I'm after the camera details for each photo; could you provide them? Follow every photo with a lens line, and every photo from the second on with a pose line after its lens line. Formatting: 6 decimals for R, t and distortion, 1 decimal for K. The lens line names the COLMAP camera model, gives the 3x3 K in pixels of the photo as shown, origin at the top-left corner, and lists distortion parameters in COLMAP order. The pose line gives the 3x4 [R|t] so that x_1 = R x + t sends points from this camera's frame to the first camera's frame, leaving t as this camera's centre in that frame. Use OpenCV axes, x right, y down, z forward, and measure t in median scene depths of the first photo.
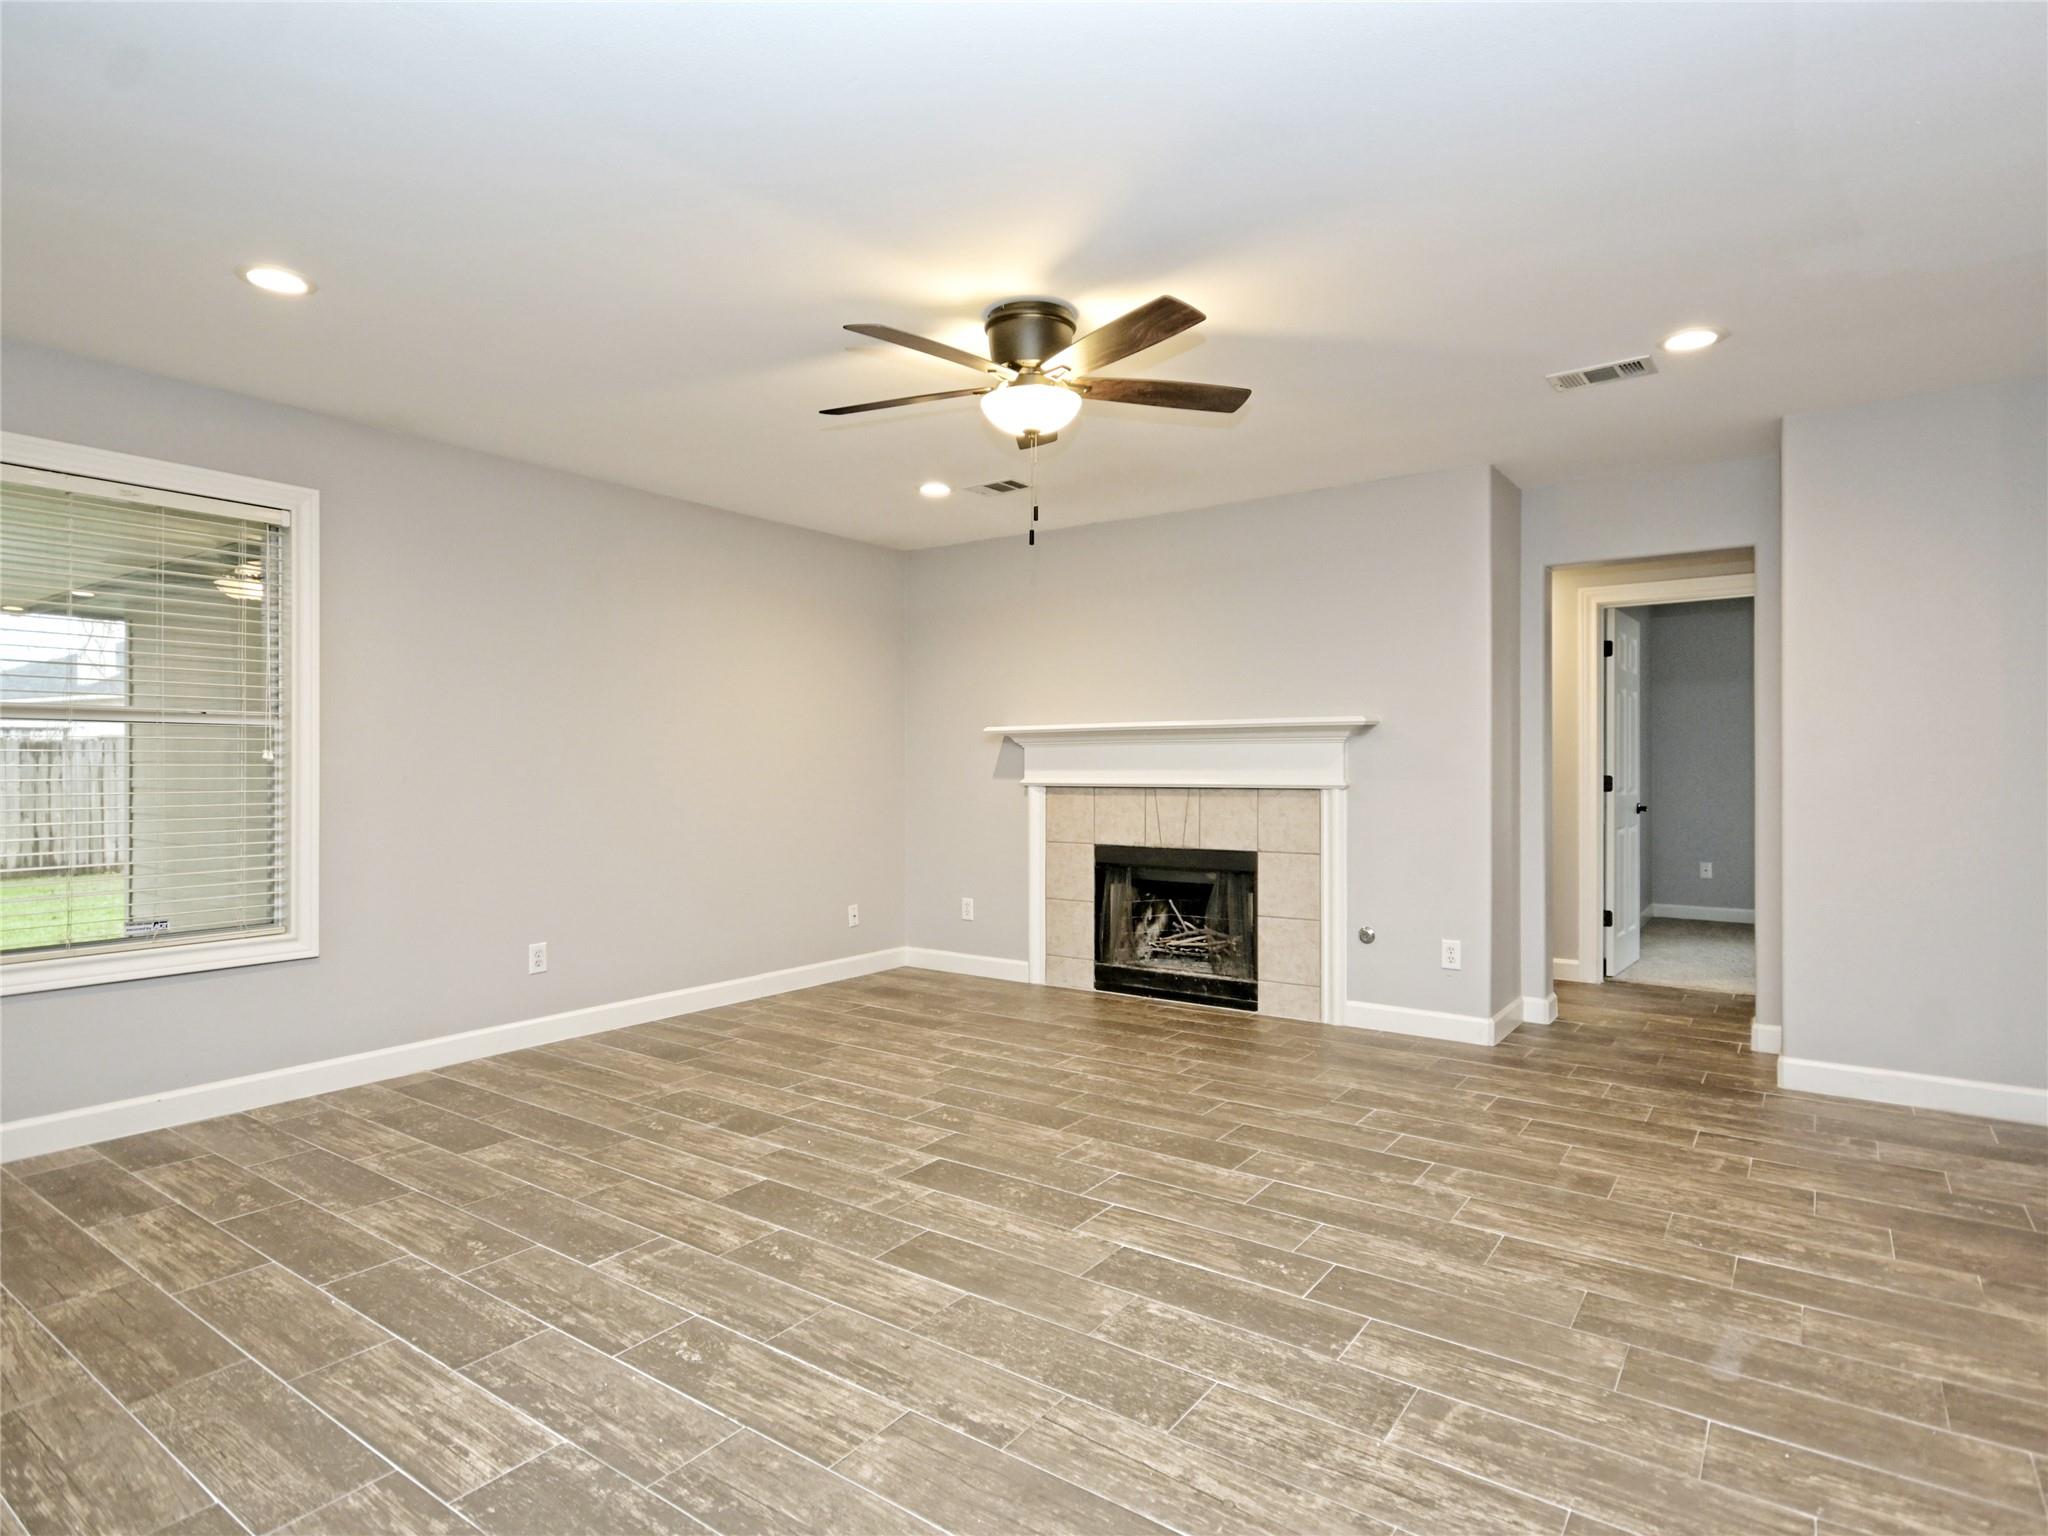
lens RADIAL K [[1100.6, 0, 1017.4], [0, 1100.6, 756.2], [0, 0, 1]] dist [0.011421, -0.001040]
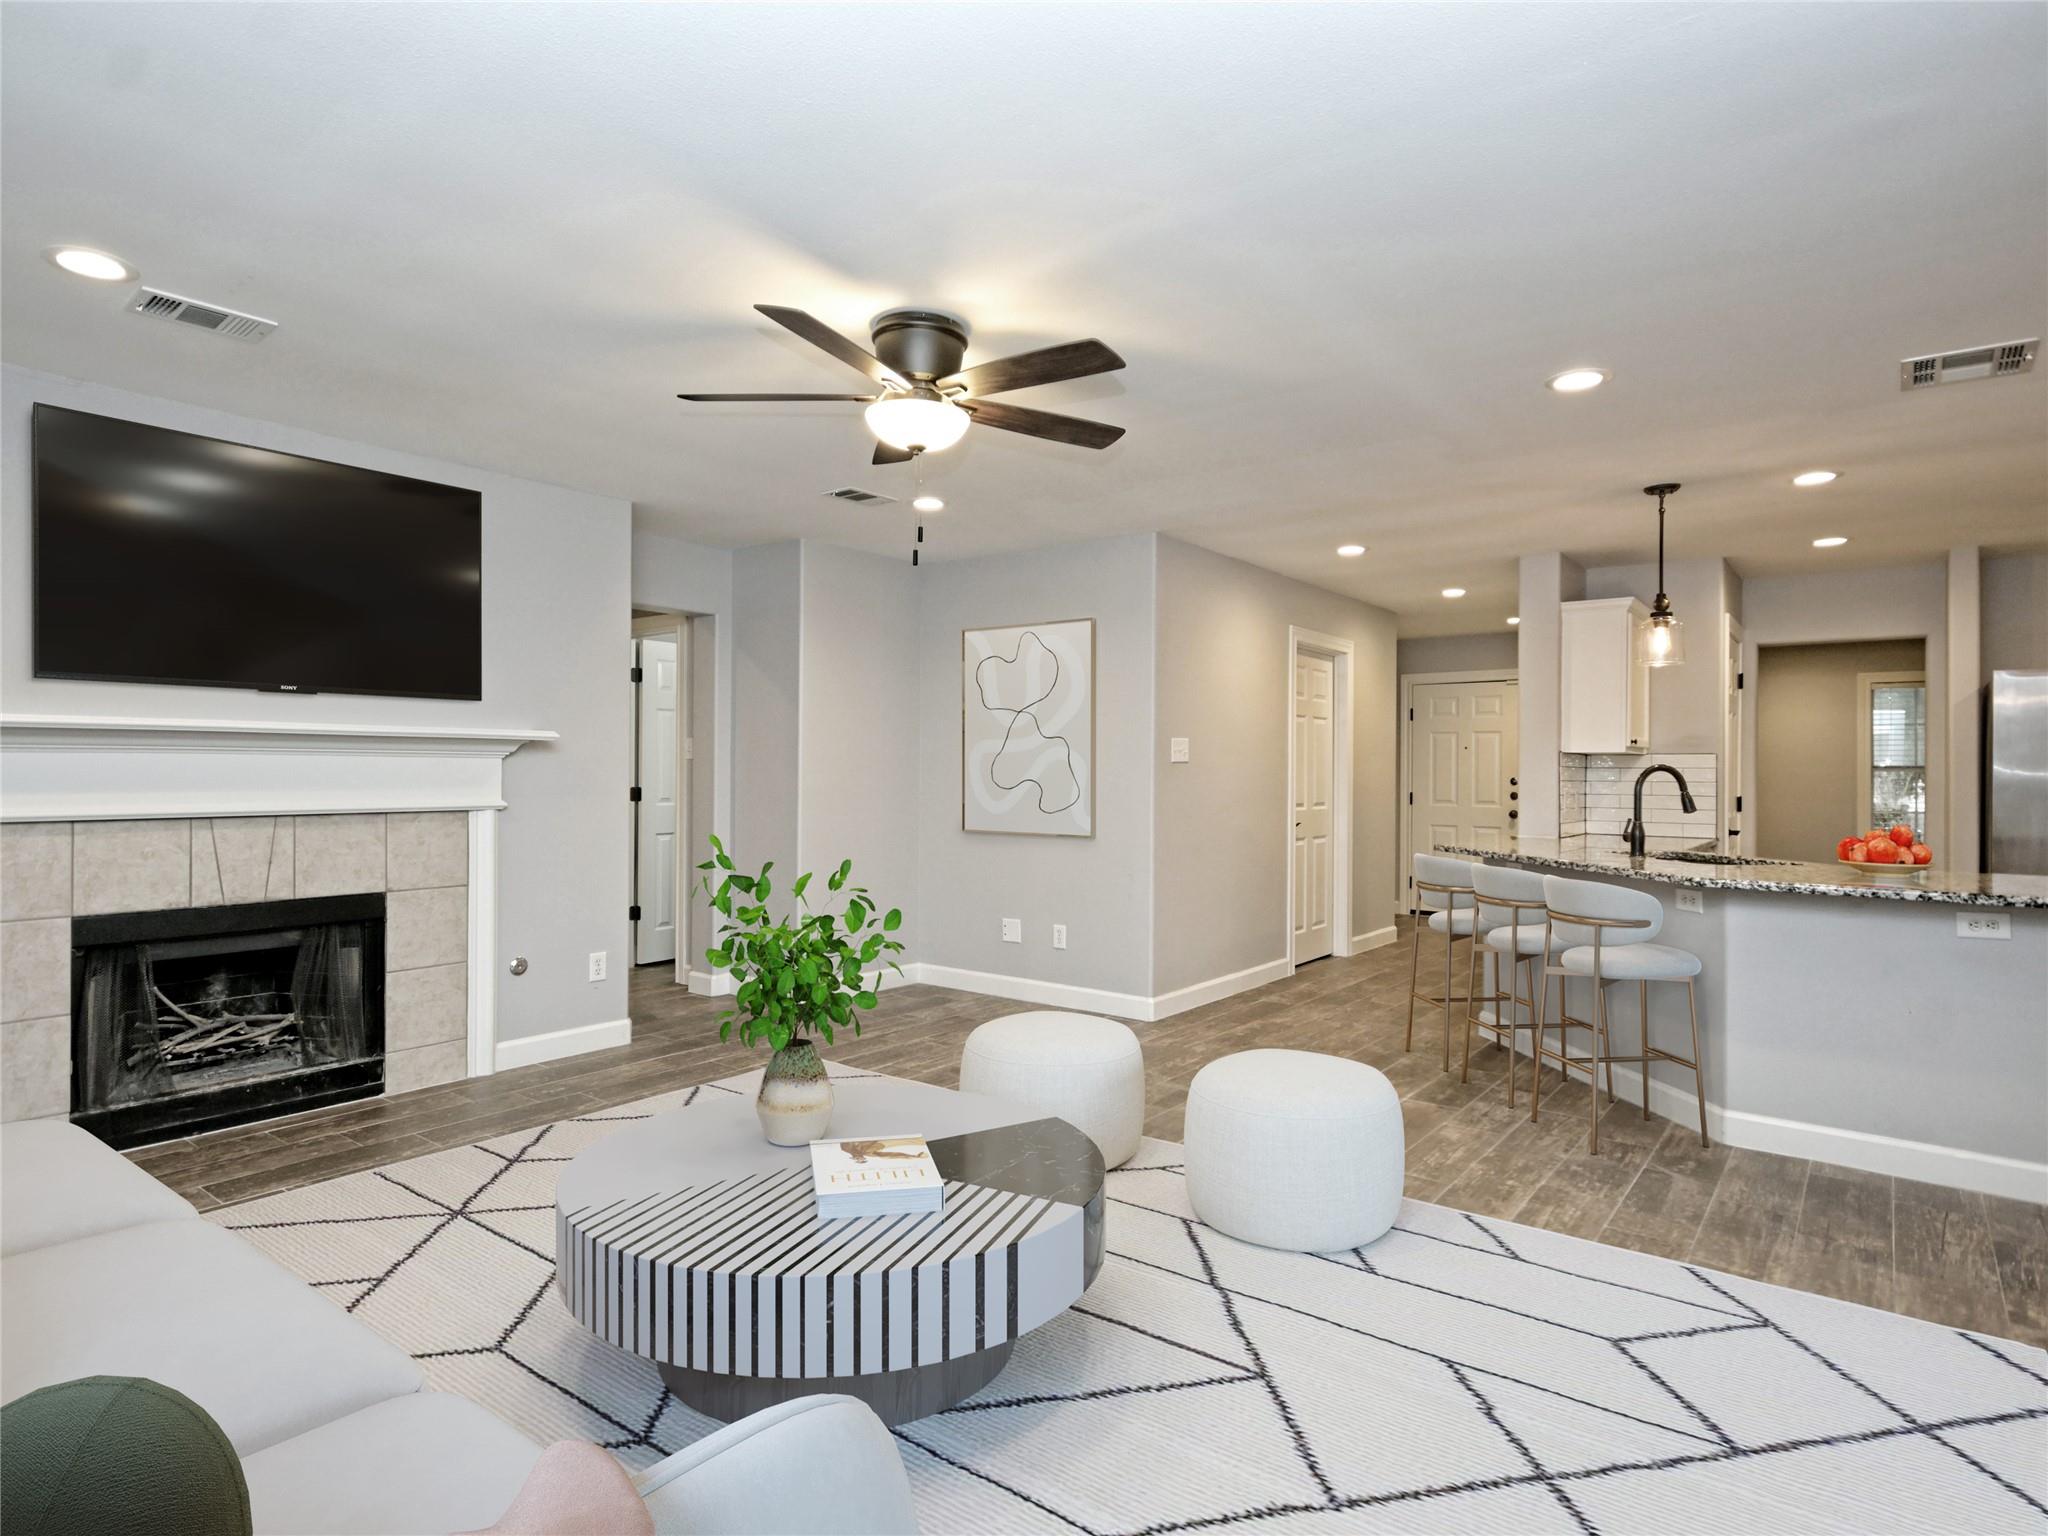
lens RADIAL K [[1100.6, 0, 1026.8], [0, 1100.6, 767.9], [0, 0, 1]] dist [0.011421, -0.001040]
pose [[0.039566, 0.005246, 0.999203, -0.823053], [-0.018408, 0.999820, -0.004520, -0.011005], [-0.999047, -0.018215, 0.039655, 0.750087]]
